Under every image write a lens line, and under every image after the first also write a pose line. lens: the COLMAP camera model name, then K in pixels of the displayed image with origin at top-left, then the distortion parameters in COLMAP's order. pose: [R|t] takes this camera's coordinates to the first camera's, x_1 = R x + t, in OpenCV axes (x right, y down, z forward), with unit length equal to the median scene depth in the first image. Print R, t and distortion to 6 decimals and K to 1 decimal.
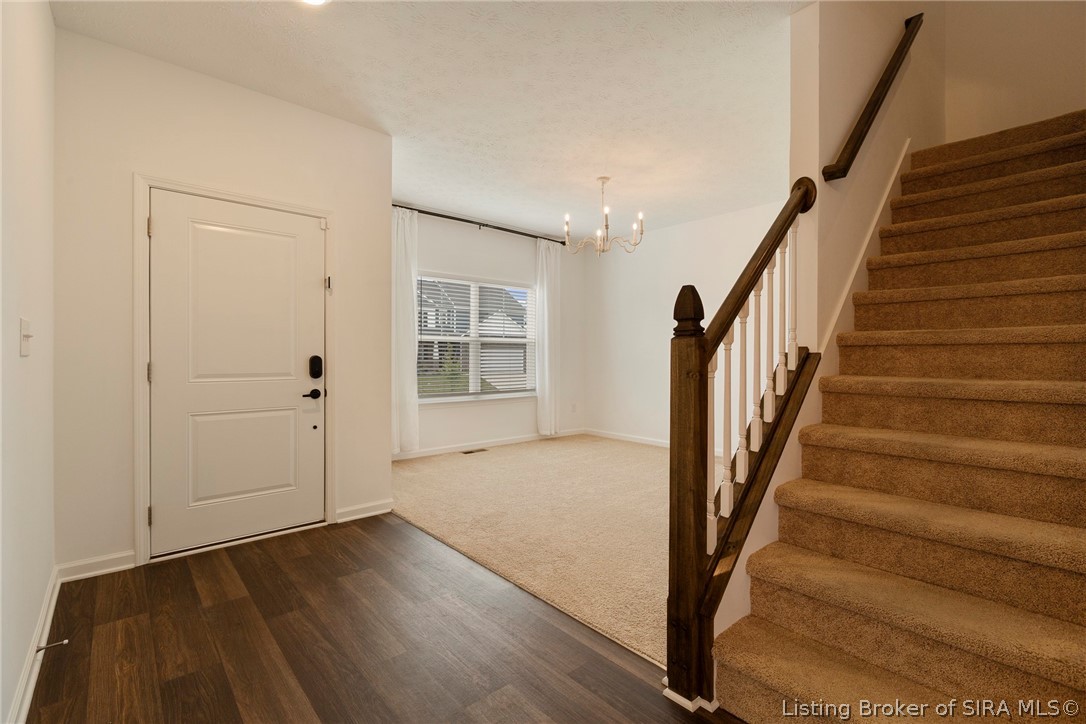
lens RADIAL K [[485.4, 0, 542.7], [0, 485.4, 359.7], [0, 0, 1]] dist [0.001413, -0.000759]
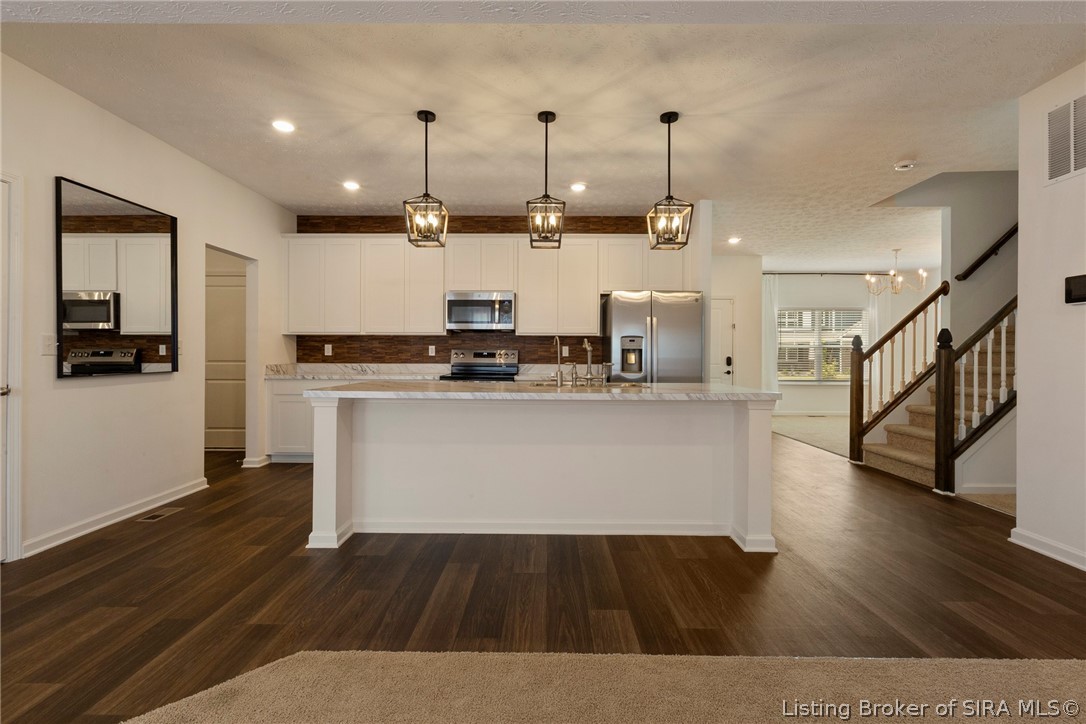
lens RADIAL K [[485.4, 0, 543.9], [0, 485.4, 358.4], [0, 0, 1]] dist [0.001413, -0.000759]
pose [[0.746685, 0.003117, -0.665170, 0.651648], [-0.007569, 0.999964, -0.003811, 0.023642], [0.665135, 0.007881, 0.746682, -2.034147]]
